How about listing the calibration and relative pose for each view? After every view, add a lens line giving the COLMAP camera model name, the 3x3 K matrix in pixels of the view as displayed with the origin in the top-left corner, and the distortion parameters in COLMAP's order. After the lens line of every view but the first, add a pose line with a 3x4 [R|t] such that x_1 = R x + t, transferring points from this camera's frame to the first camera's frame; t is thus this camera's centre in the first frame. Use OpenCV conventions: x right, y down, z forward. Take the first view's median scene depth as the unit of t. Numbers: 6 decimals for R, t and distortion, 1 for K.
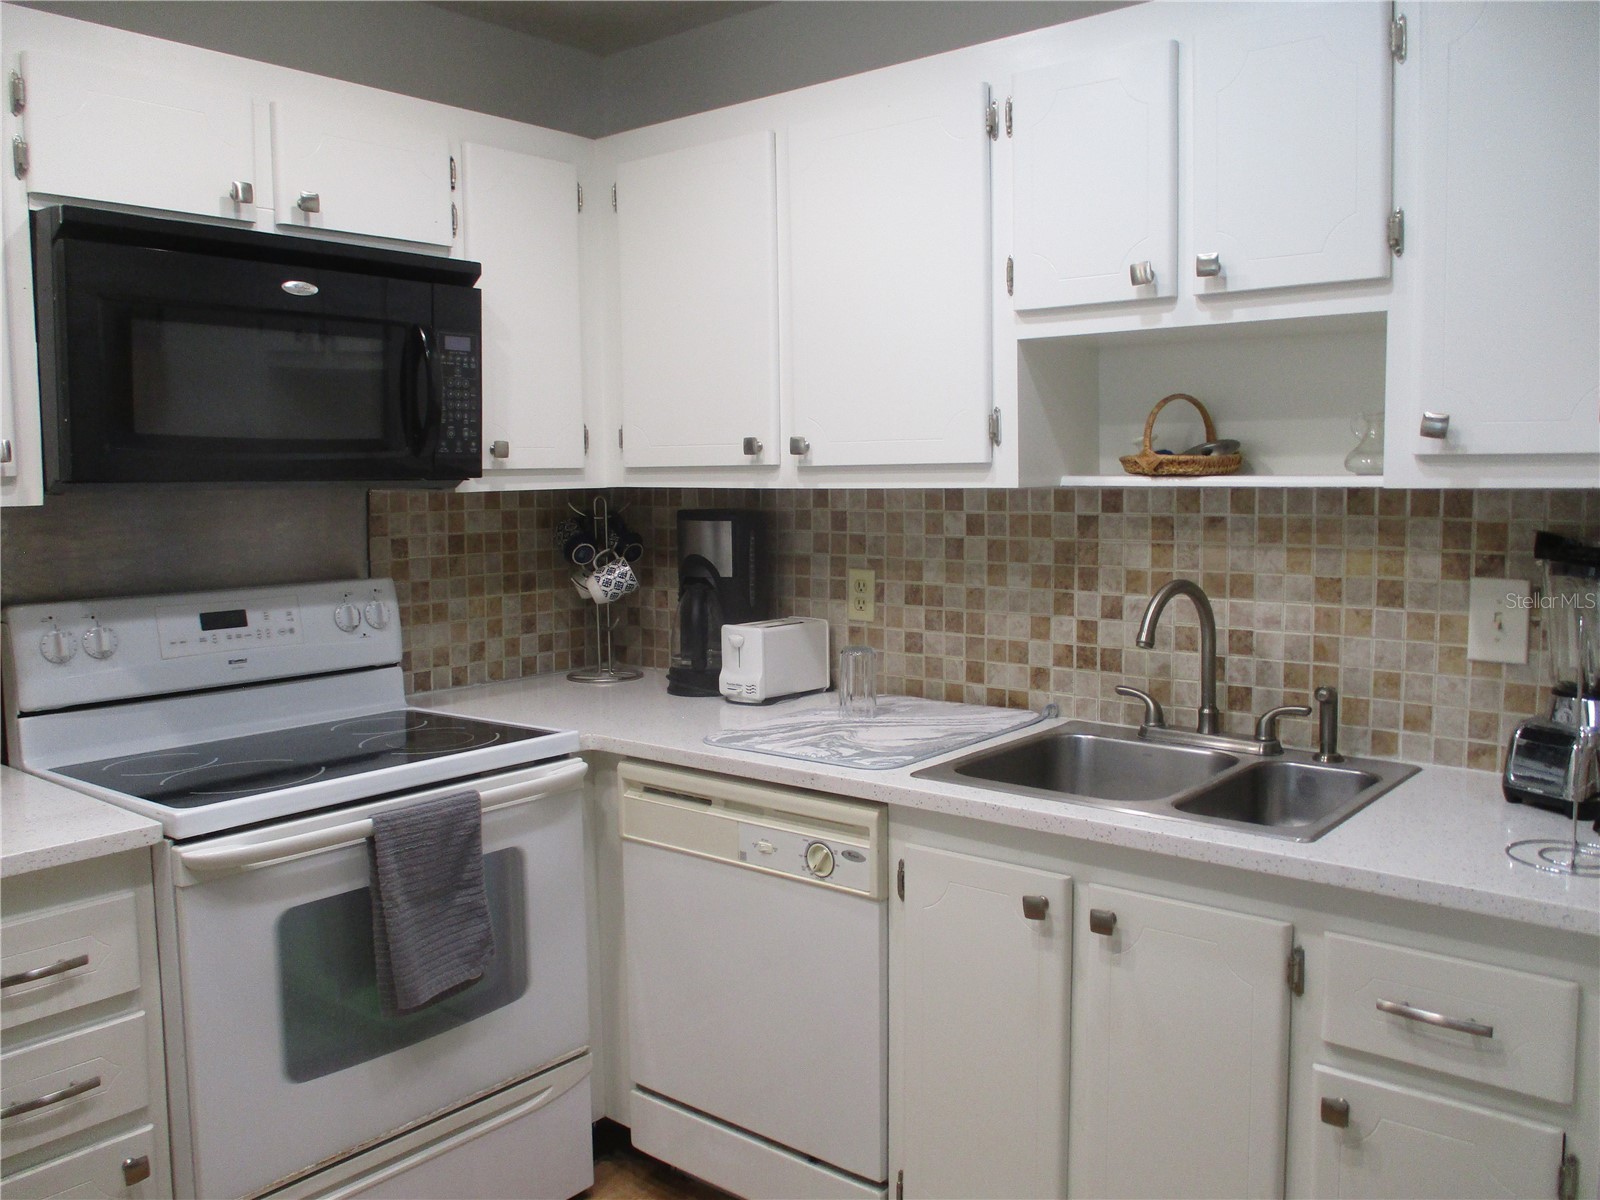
lens RADIAL K [[1317.1, 0, 817.6], [0, 1317.1, 606.4], [0, 0, 1]] dist [-0.038523, 0.019364]
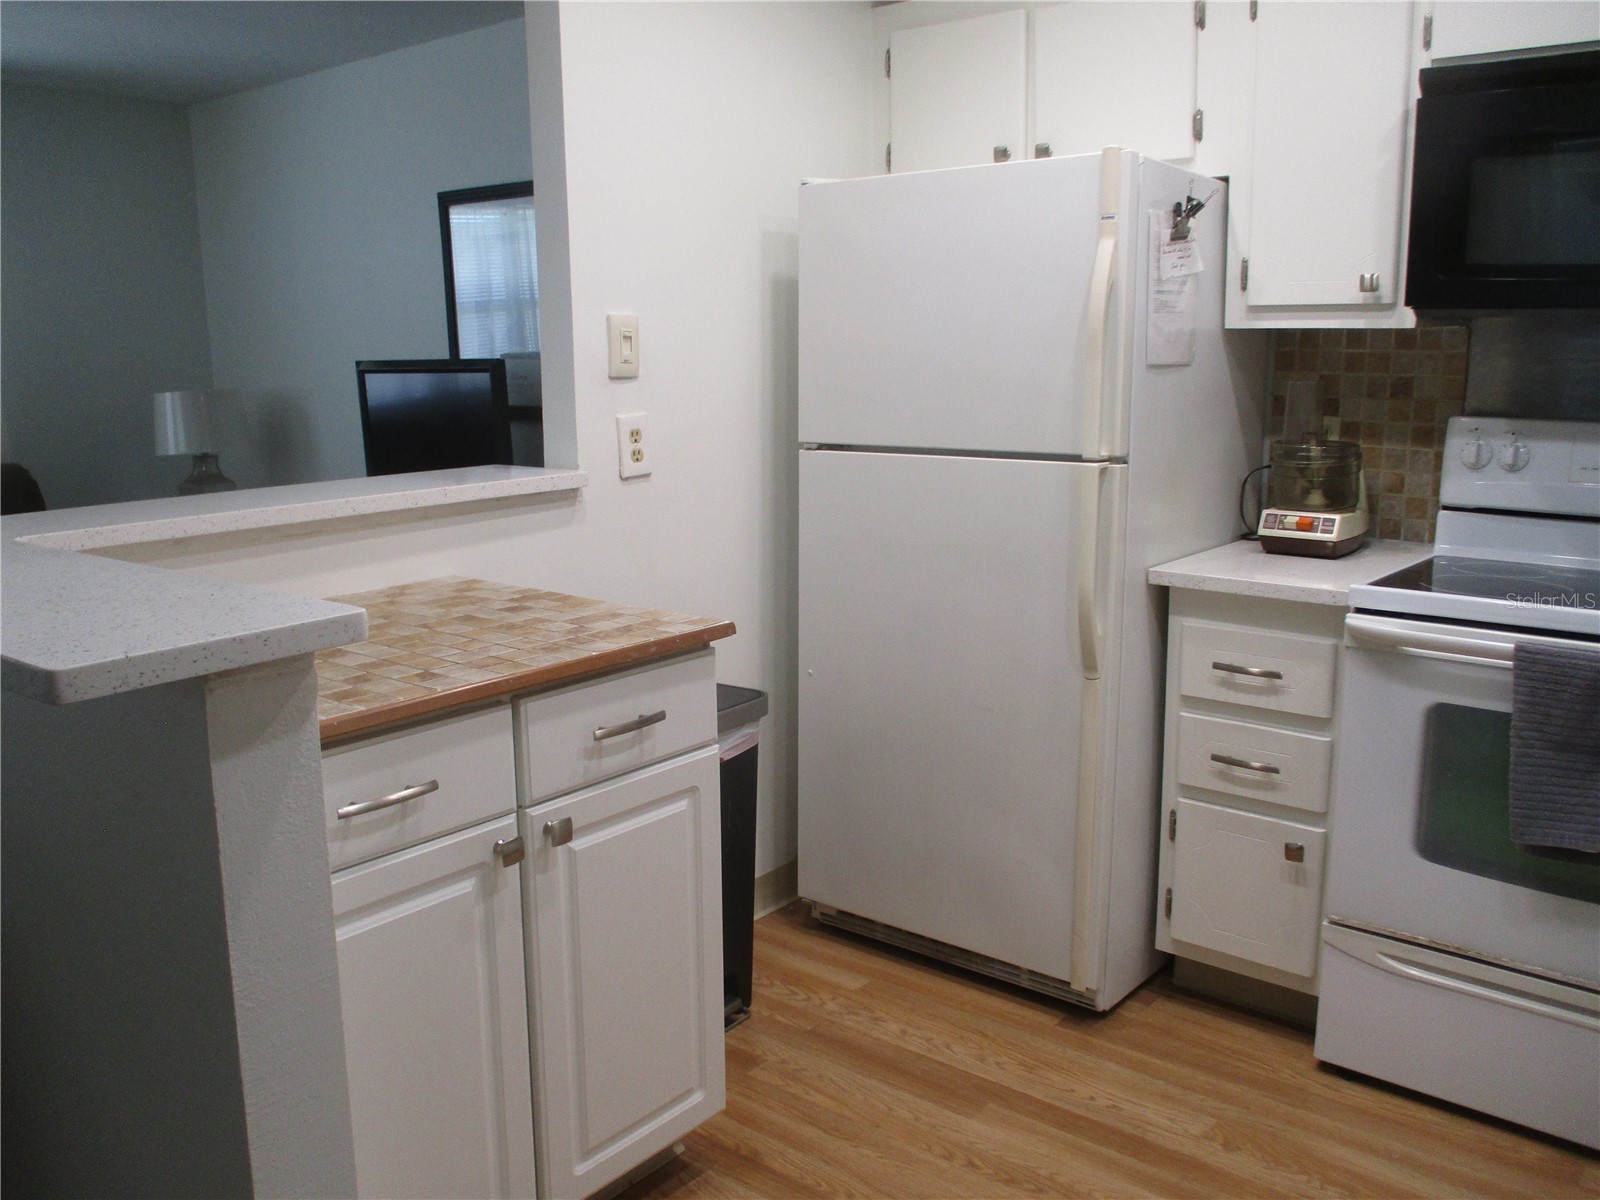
lens RADIAL K [[1317.1, 0, 789.3], [0, 1317.1, 601.5], [0, 0, 1]] dist [-0.038523, 0.019364]
pose [[-0.002115, 0.207861, -0.978156, 0.556539], [-0.099572, 0.973254, 0.207034, -0.020457], [0.995028, 0.097834, 0.018638, 0.365270]]
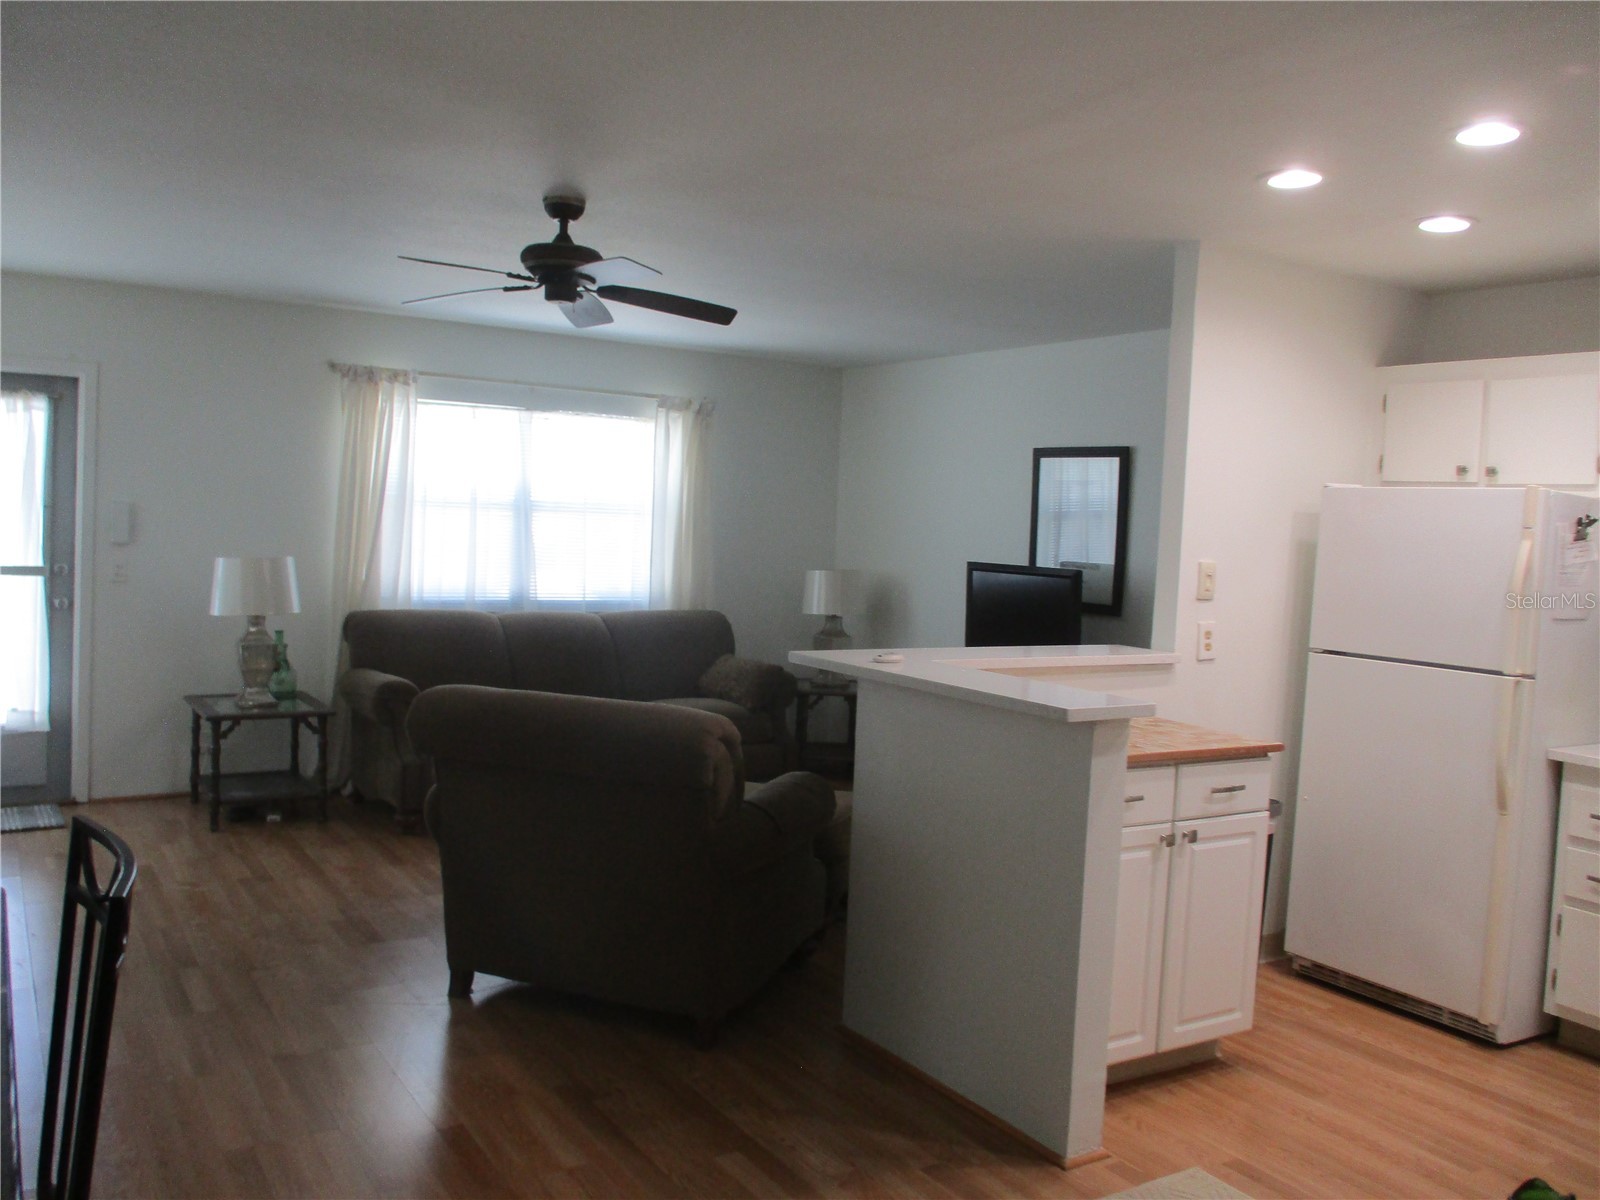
lens RADIAL K [[1317.1, 0, 829.7], [0, 1317.1, 587.6], [0, 0, 1]] dist [-0.038523, 0.019364]
pose [[-0.296264, 0.049459, -0.953825, 1.320969], [-0.152562, 0.983385, 0.098378, -0.076466], [0.942843, 0.174663, -0.283796, 0.252500]]
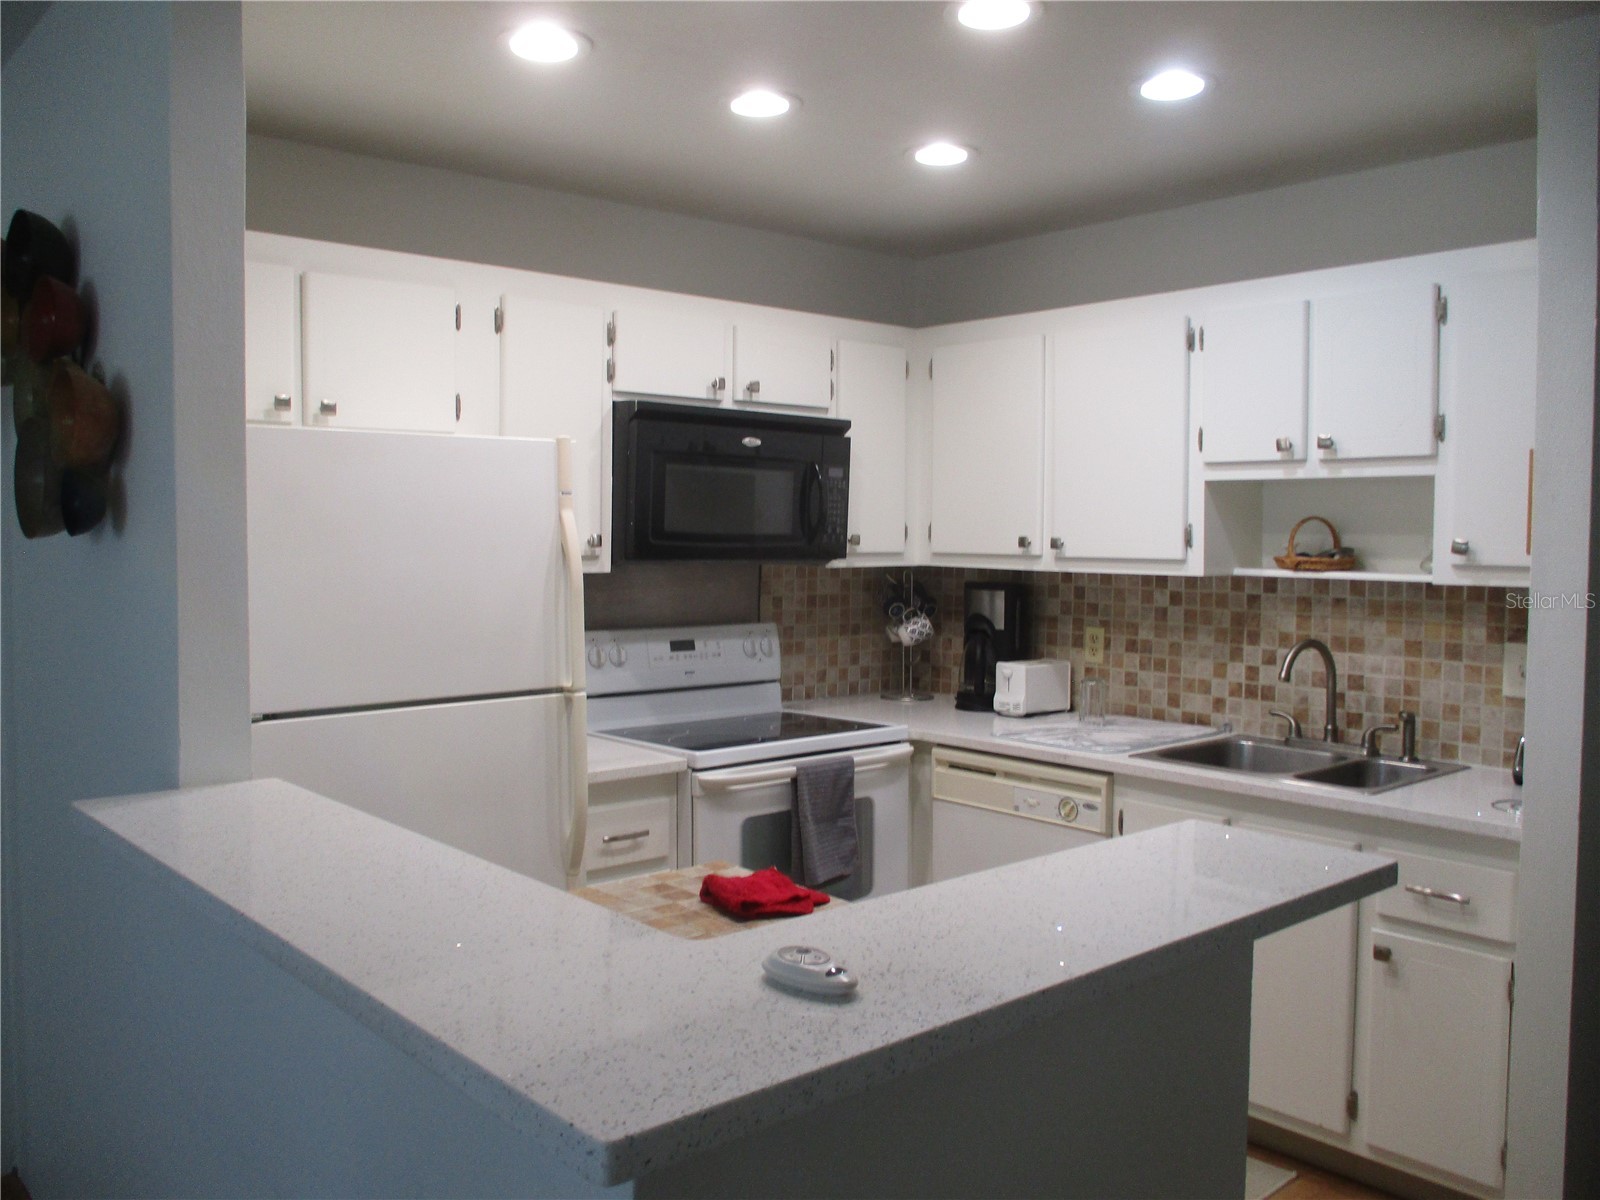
lens RADIAL K [[1317.1, 0, 831.5], [0, 1317.1, 584.7], [0, 0, 1]] dist [-0.038523, 0.019364]
pose [[0.988769, 0.026299, -0.147121, -0.050481], [-0.035464, 0.997567, -0.060027, 0.027193], [0.145184, 0.064570, 0.987295, -0.566837]]
